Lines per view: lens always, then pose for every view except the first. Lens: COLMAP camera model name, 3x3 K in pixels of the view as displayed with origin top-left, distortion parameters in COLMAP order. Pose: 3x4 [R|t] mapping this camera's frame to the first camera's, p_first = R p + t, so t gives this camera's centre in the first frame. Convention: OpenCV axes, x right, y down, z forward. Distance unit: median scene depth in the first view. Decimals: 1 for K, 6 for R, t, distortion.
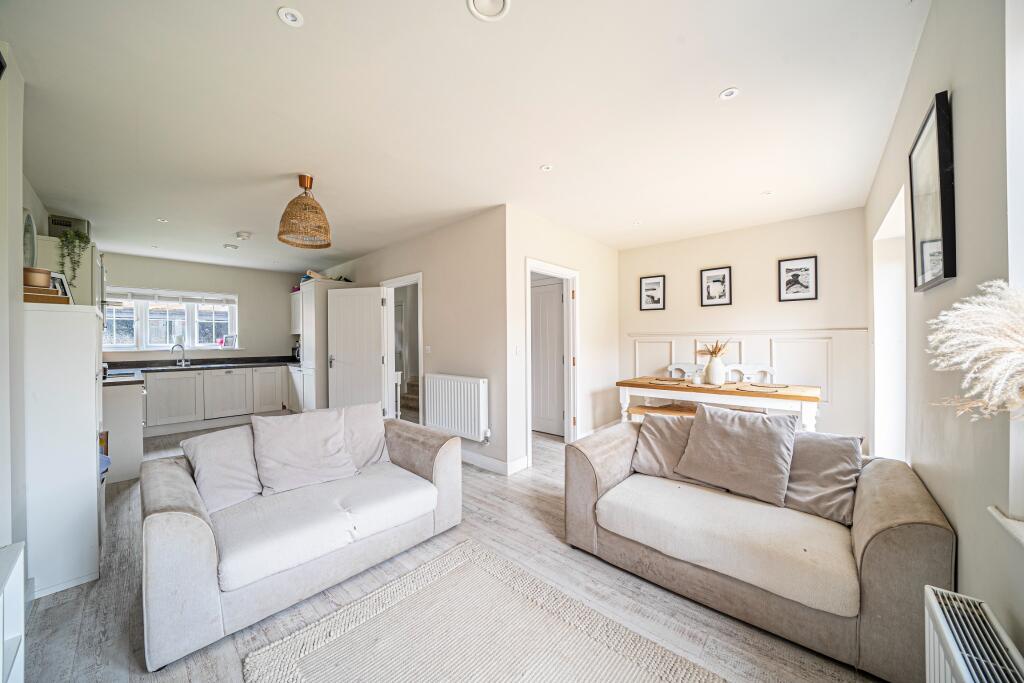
lens RADIAL K [[351.4, 0, 507.4], [0, 351.4, 342.6], [0, 0, 1]] dist [-0.015205, -0.000220]
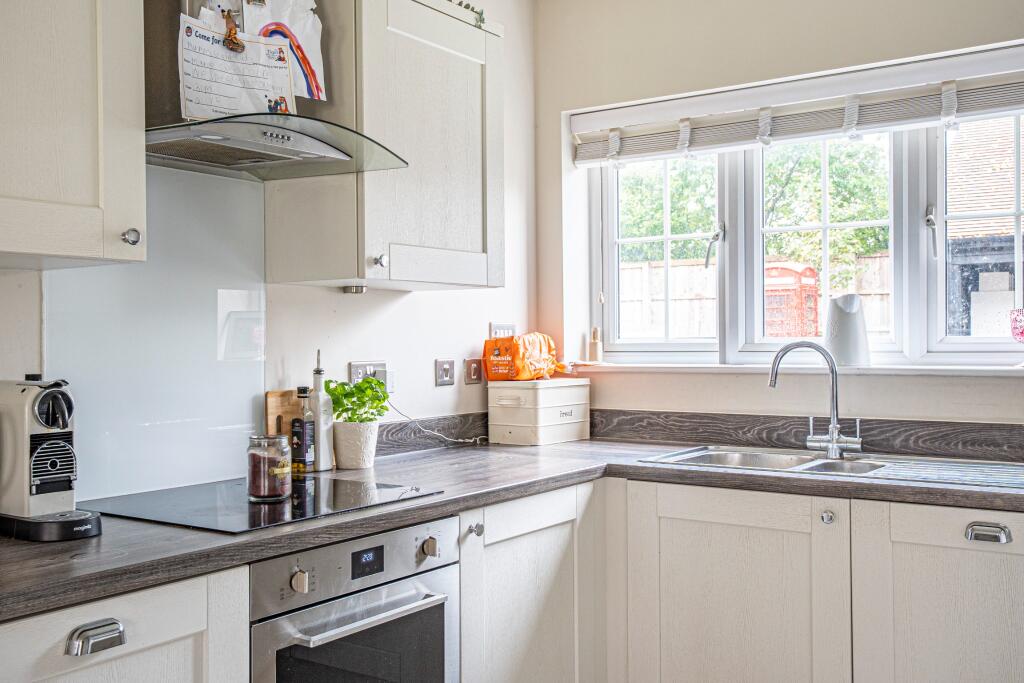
lens RADIAL K [[1034.5, 0, 517.2], [0, 1034.5, 334.9], [0, 0, 1]] dist [0.034665, 0.000000]
pose [[0.142951, 0.008767, -0.989691, -0.361532], [-0.001232, 0.999962, 0.008680, -0.003139], [0.989729, -0.000021, 0.142956, 0.689083]]
